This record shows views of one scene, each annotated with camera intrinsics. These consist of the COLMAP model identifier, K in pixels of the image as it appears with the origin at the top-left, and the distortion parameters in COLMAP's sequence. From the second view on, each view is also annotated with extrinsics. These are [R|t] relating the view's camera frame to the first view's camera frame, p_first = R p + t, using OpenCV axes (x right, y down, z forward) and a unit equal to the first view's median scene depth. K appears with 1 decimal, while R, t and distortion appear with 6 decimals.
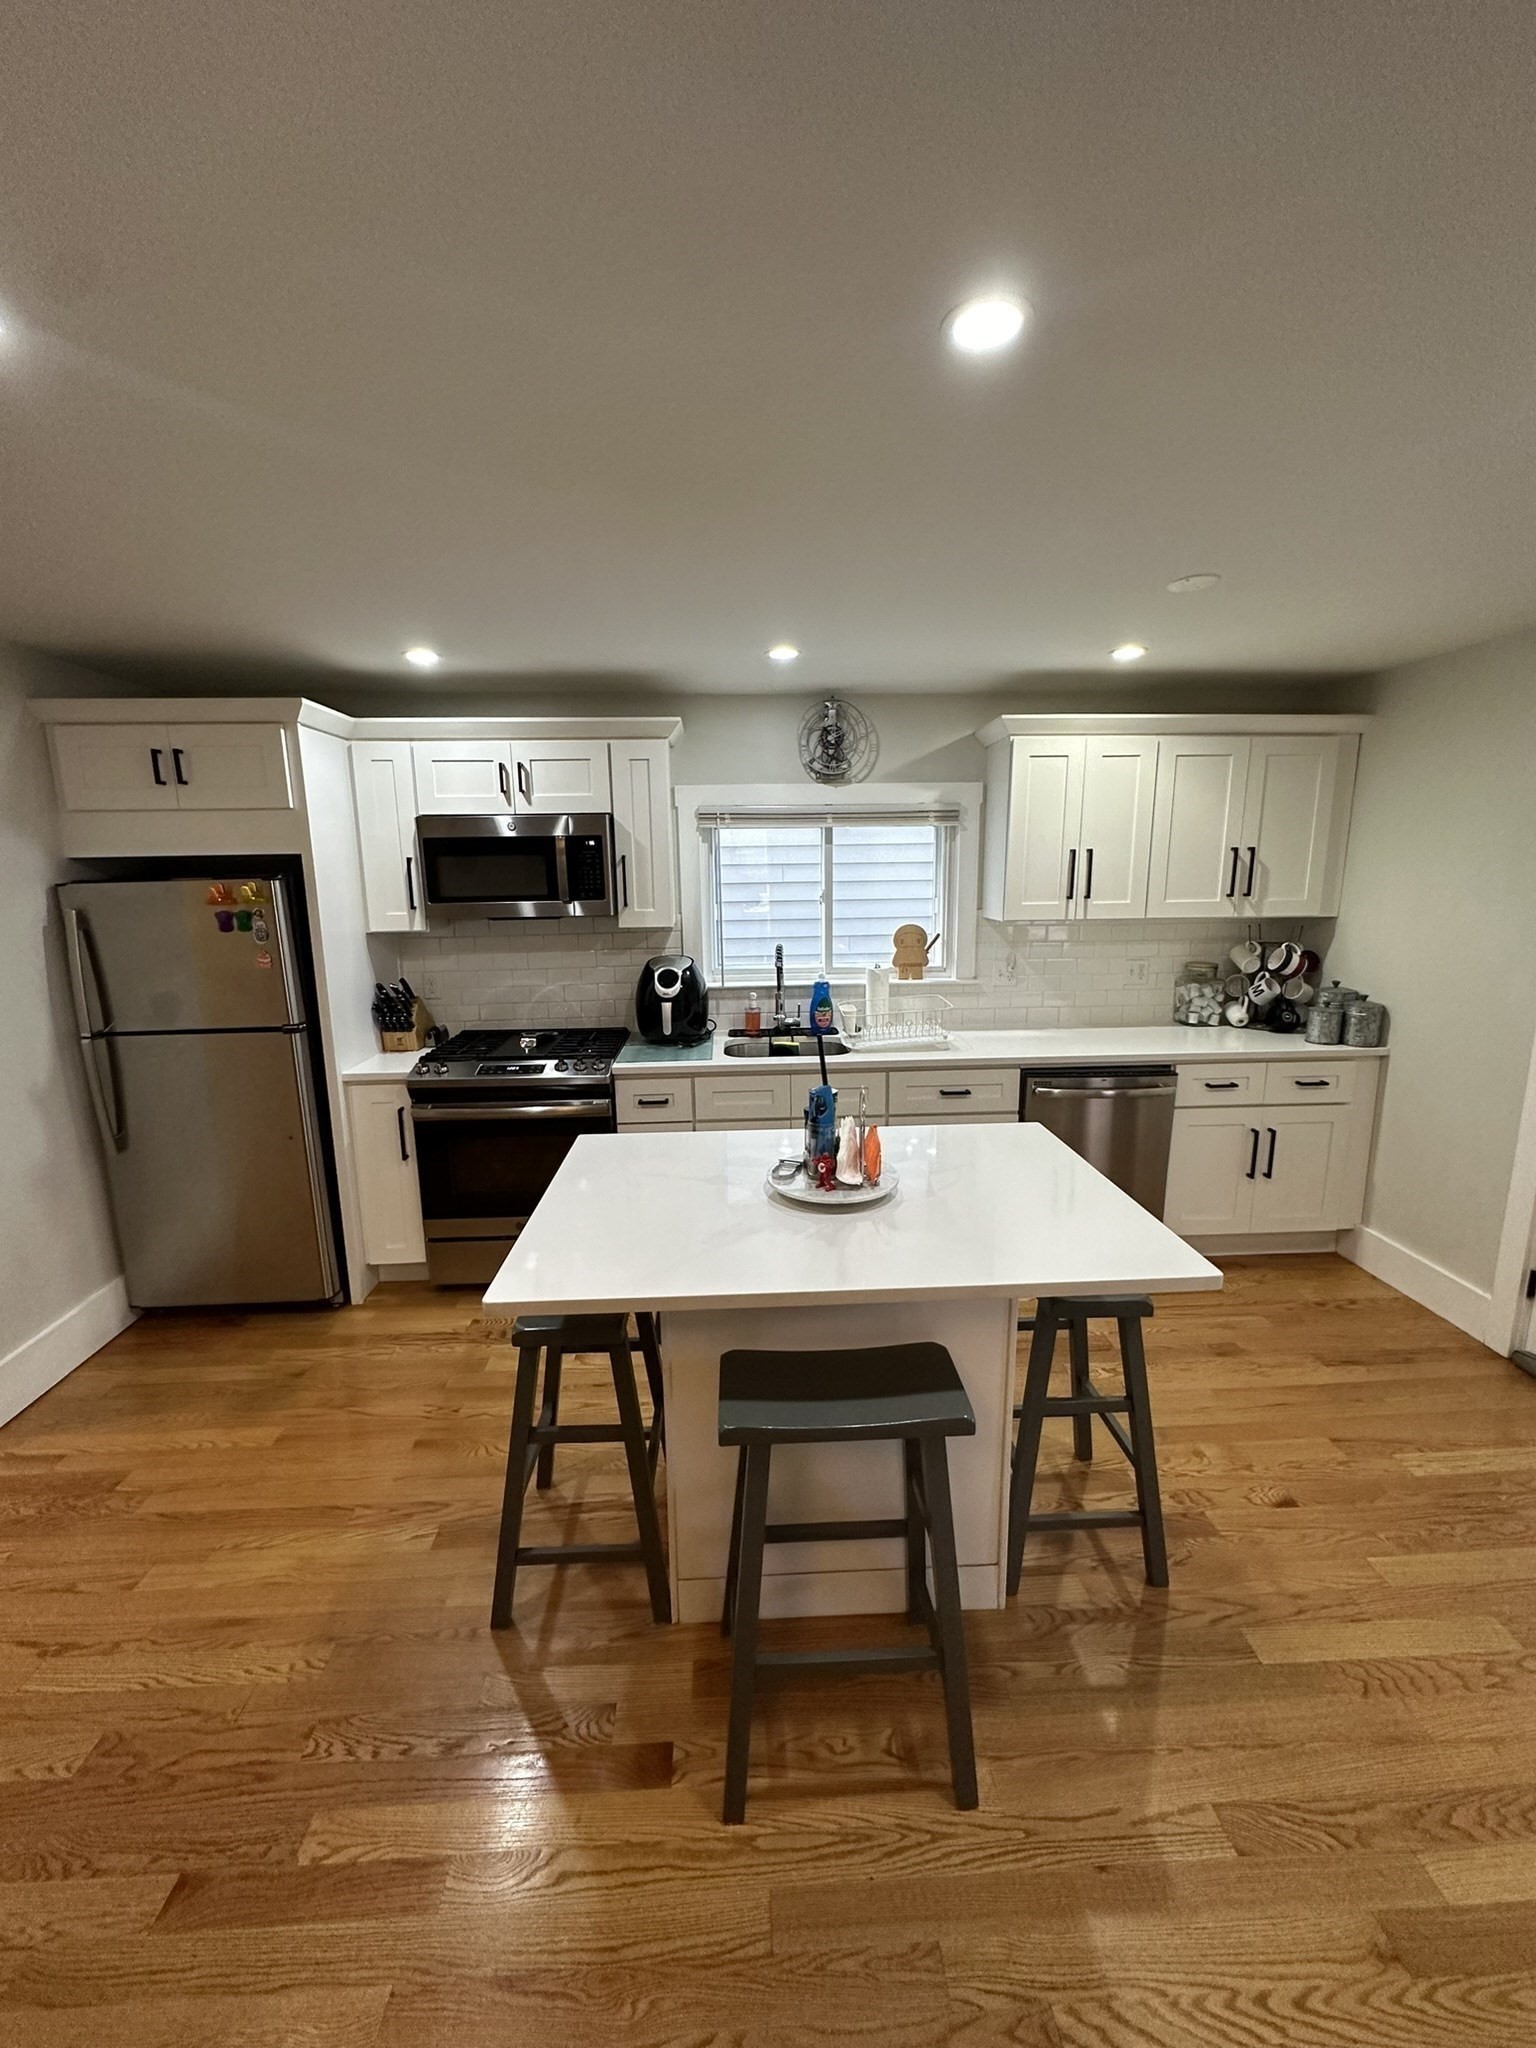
lens RADIAL K [[821.9, 0, 773.3], [0, 821.9, 1024.2], [0, 0, 1]] dist [-0.003484, 0.001016]
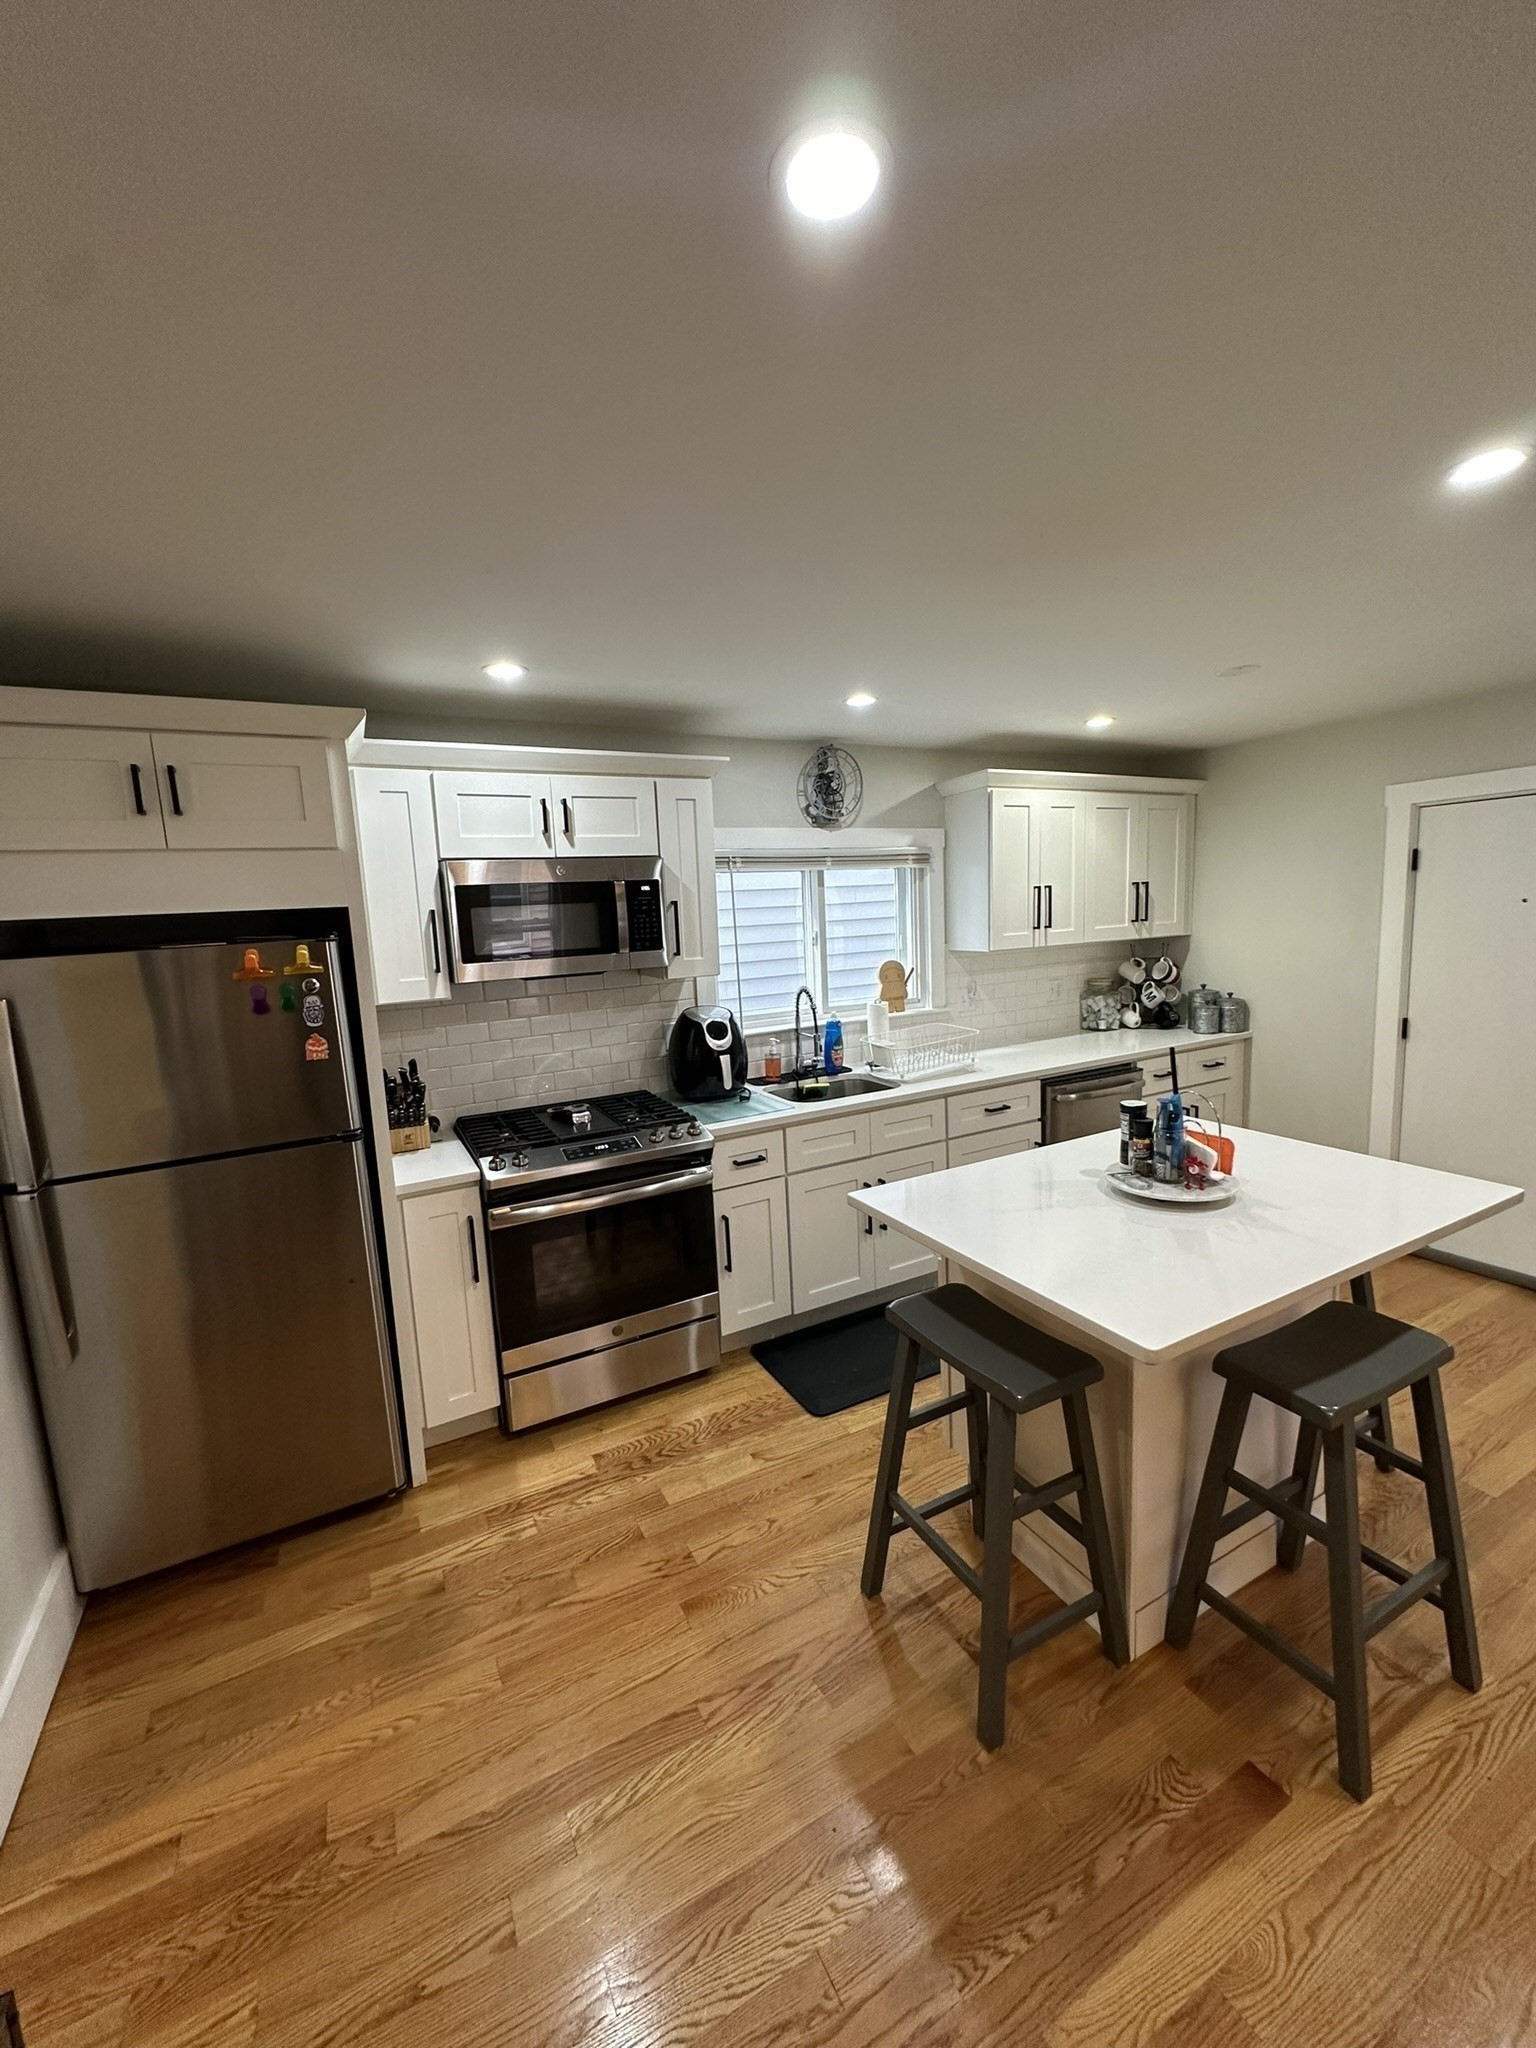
lens RADIAL K [[821.9, 0, 772.6], [0, 821.9, 1020.6], [0, 0, 1]] dist [-0.003484, 0.001016]
pose [[0.903951, -0.085961, 0.418907, -0.479695], [0.113308, 0.992722, -0.040795, -0.021241], [-0.412352, 0.084342, 0.907112, 0.126072]]
